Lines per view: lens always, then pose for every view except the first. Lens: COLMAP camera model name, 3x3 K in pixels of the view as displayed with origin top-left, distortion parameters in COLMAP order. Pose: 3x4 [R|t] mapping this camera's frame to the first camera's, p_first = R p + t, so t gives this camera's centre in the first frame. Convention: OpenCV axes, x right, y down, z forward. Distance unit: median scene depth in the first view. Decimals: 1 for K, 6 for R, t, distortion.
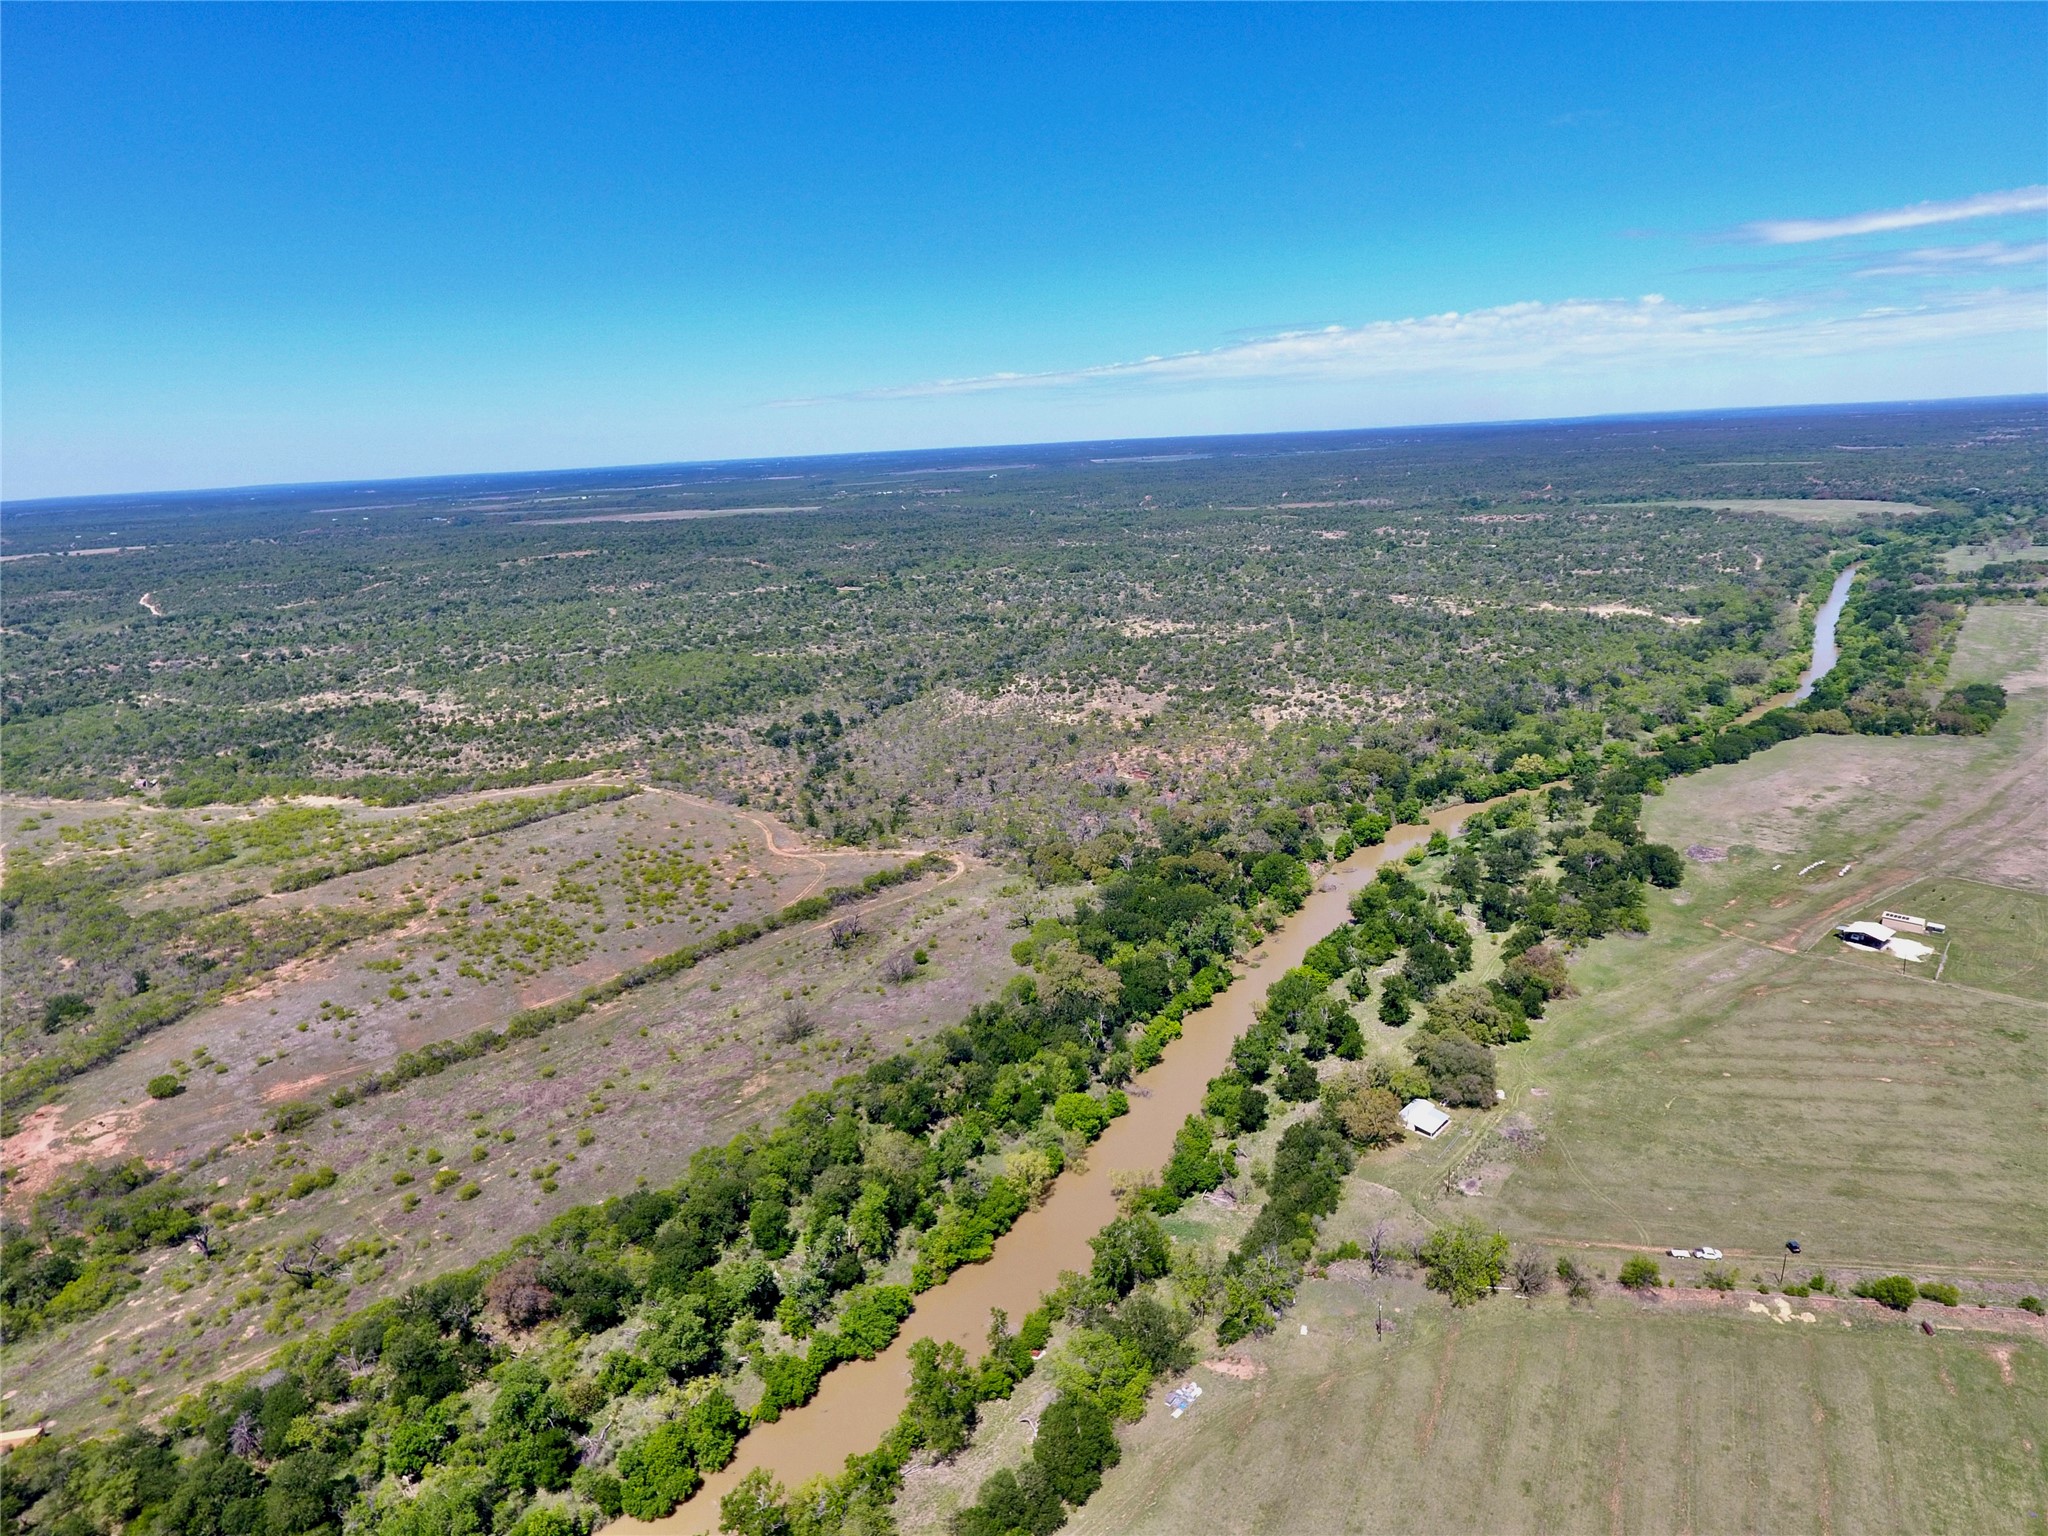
lens RADIAL K [[1192.7, 0, 1024.0], [0, 1192.7, 768.0], [0, 0, 1]] dist [0.000753, -0.002773]
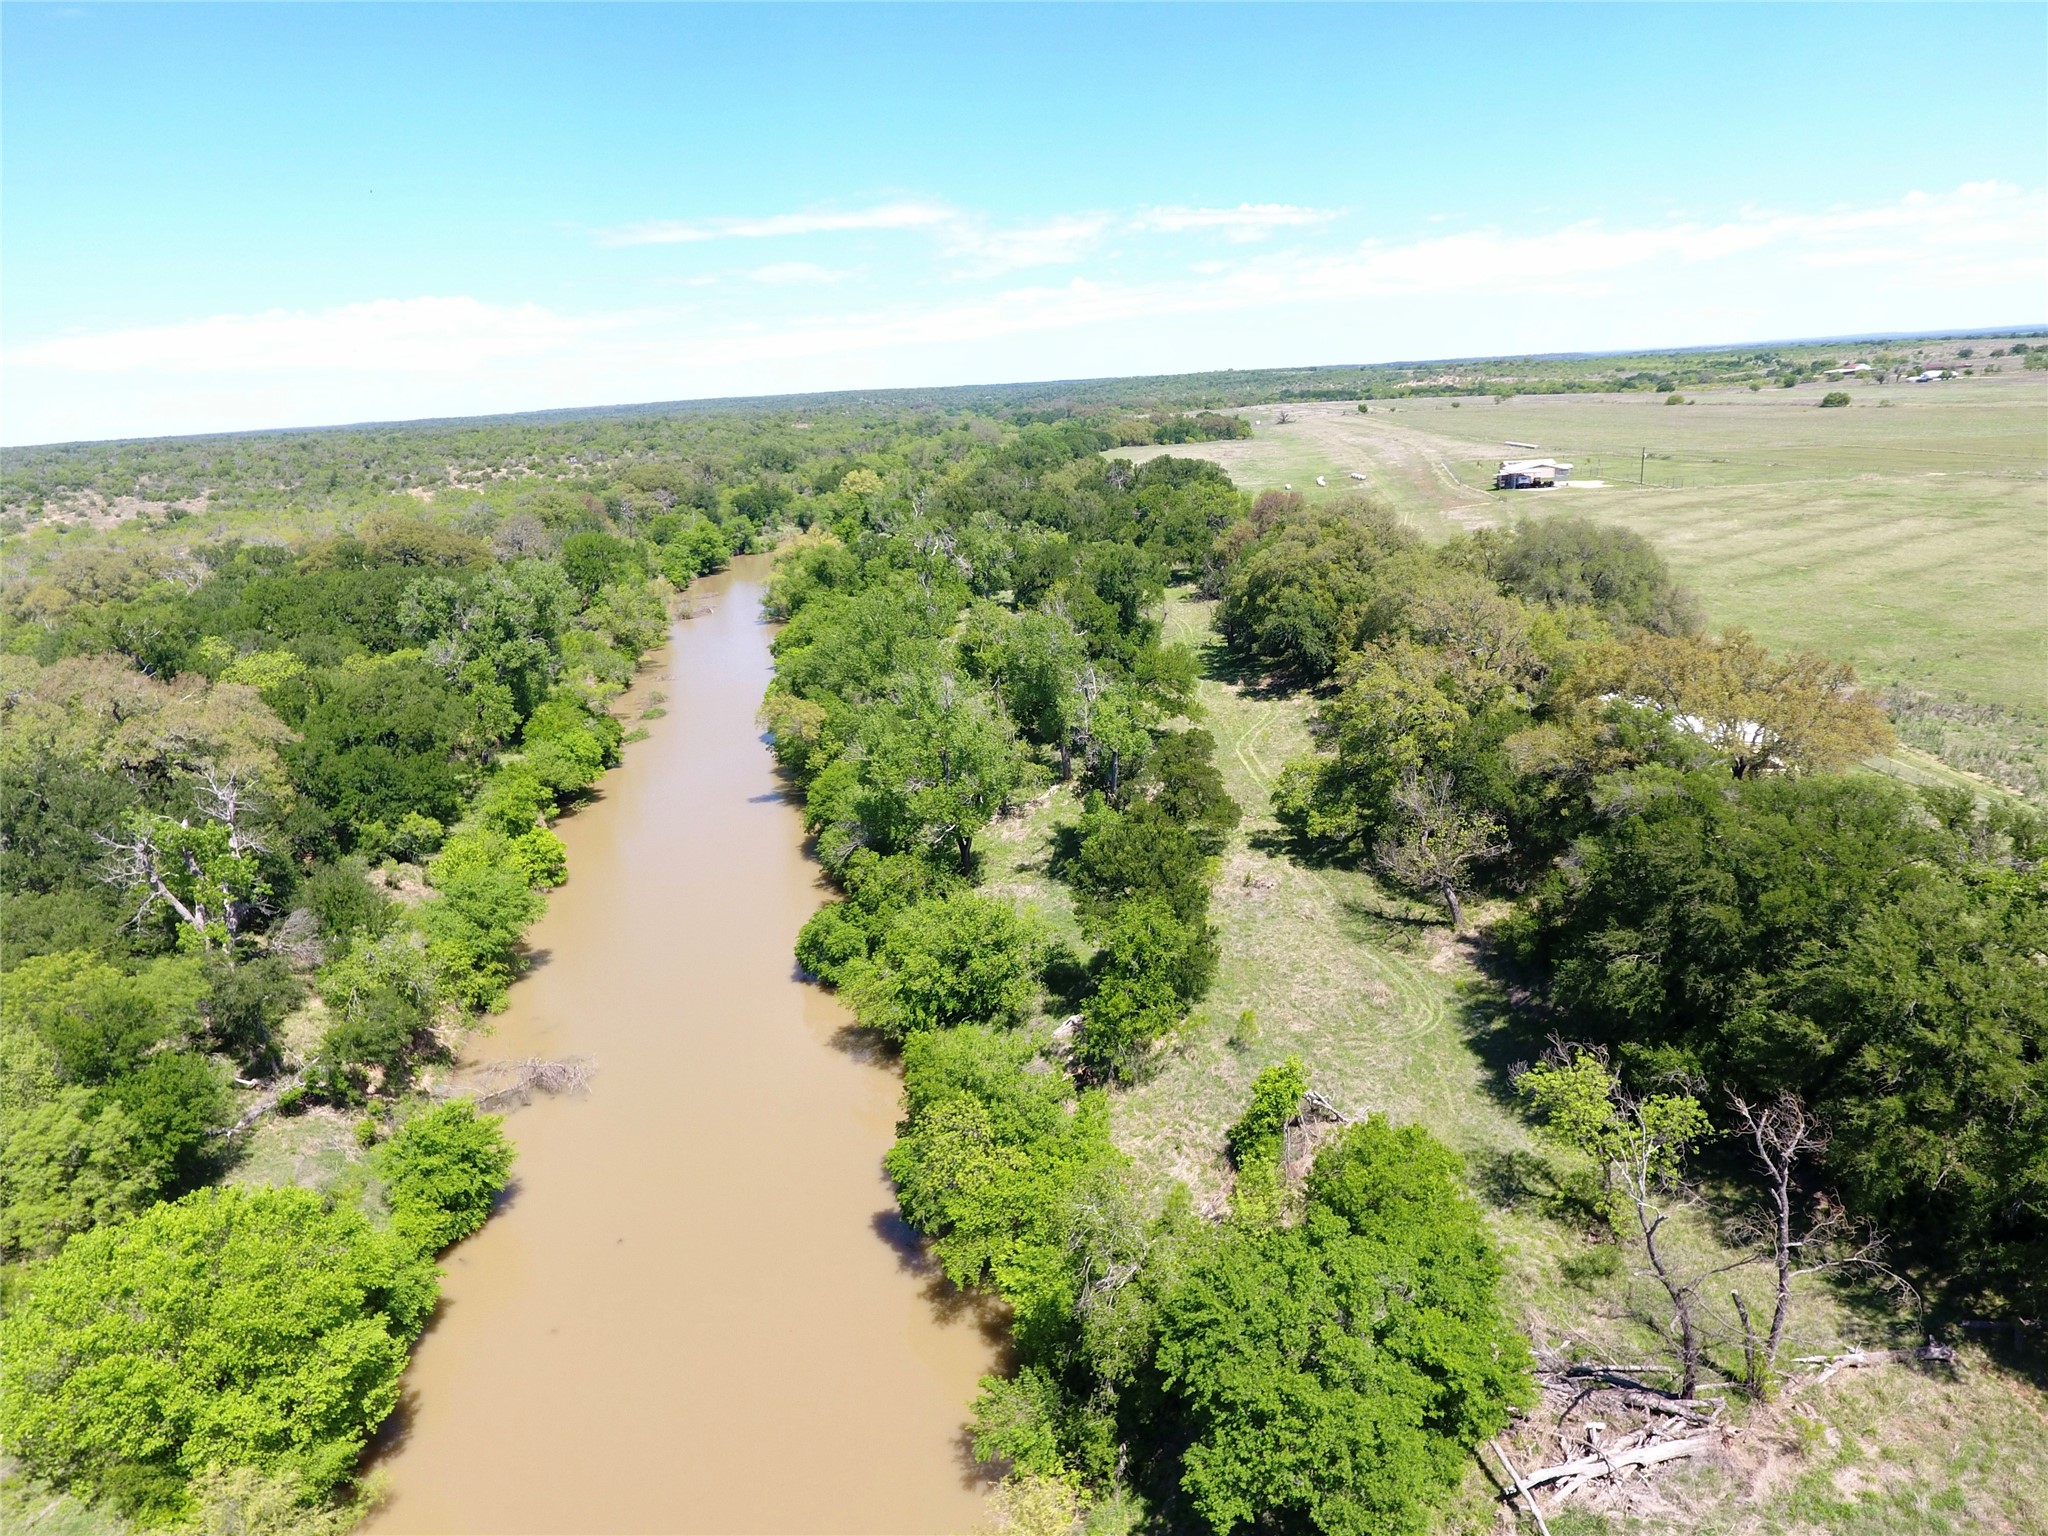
lens RADIAL K [[1192.7, 0, 1024.0], [0, 1192.7, 768.0], [0, 0, 1]] dist [0.000753, -0.002773]
pose [[0.735659, -0.188360, 0.650635, 0.035350], [0.184201, 0.979989, 0.075437, 0.217002], [-0.651825, 0.064352, 0.755634, 0.777507]]
